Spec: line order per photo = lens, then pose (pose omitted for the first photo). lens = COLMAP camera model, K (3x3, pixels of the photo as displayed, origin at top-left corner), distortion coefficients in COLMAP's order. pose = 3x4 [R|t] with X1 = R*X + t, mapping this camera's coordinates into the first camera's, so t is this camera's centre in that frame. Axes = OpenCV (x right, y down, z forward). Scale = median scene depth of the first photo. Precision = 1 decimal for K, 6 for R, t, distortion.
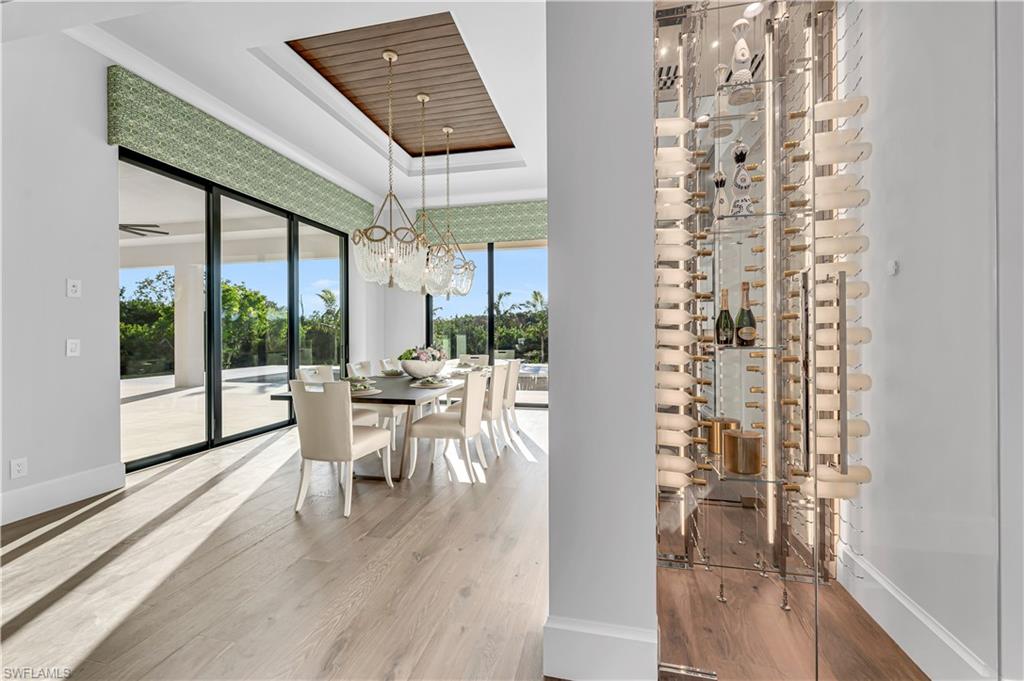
lens RADIAL K [[414.4, 0, 510.4], [0, 414.4, 333.3], [0, 0, 1]] dist [0.000425, 0.000296]
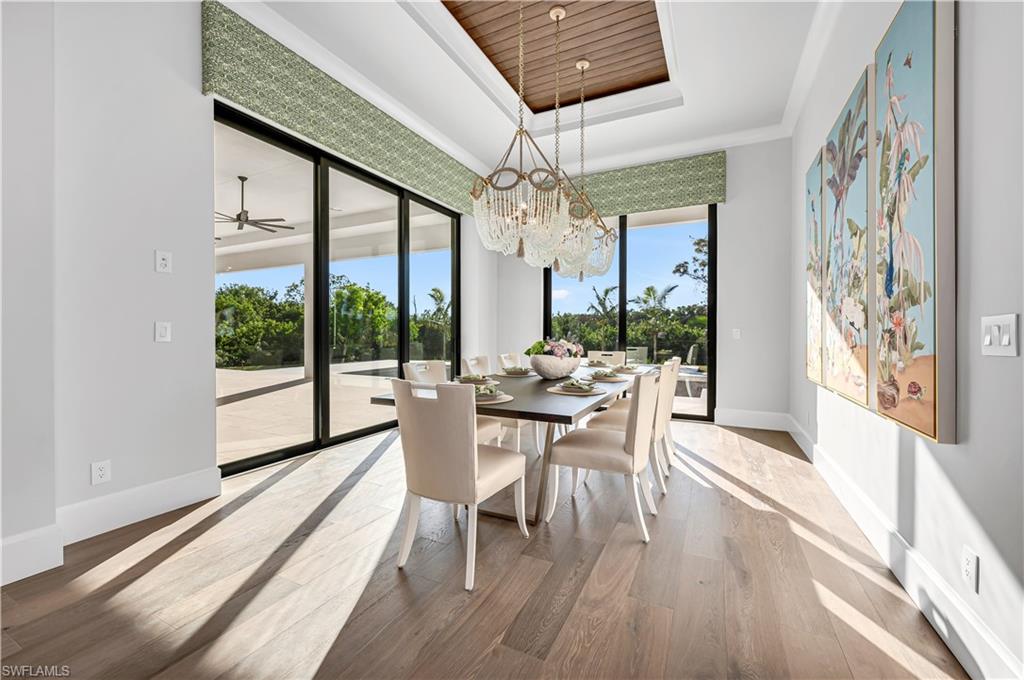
lens RADIAL K [[407.2, 0, 512.5], [0, 407.2, 336.2], [0, 0, 1]] dist [-0.000037, -0.000041]
pose [[0.973352, 0.008743, -0.229149, -0.110842], [-0.006688, 0.999930, 0.009741, 0.020751], [0.229218, -0.007949, 0.973343, 0.236040]]
